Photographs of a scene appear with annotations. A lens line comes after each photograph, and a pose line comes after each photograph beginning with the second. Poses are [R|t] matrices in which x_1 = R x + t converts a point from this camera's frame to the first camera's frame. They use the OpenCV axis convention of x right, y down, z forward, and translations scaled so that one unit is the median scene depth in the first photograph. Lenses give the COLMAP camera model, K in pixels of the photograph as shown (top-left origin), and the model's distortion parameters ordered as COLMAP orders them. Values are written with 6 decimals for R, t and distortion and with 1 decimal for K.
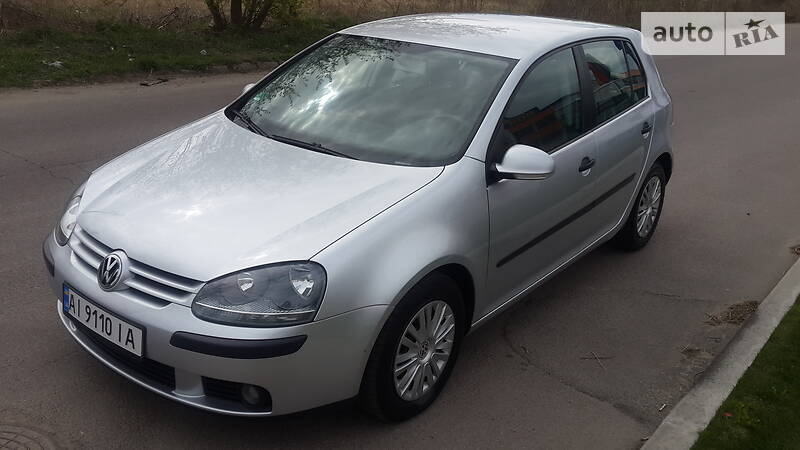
lens RADIAL K [[707.2, 0, 400.0], [0, 707.2, 225.0], [0, 0, 1]] dist [0.094794, -0.189451]
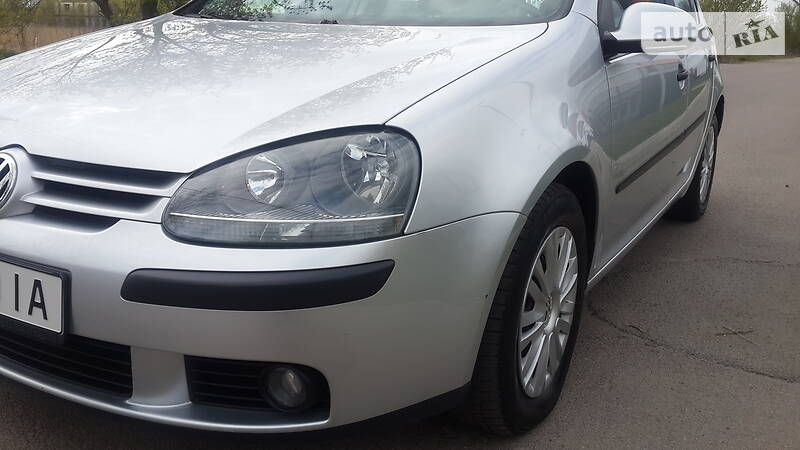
lens RADIAL K [[707.2, 0, 400.0], [0, 707.2, 225.0], [0, 0, 1]] dist [0.094794, -0.189451]
pose [[0.991431, -0.056037, 0.117999, -0.176527], [0.066324, 0.994160, -0.085134, 0.164208], [-0.112540, 0.092231, 0.989358, 0.455813]]
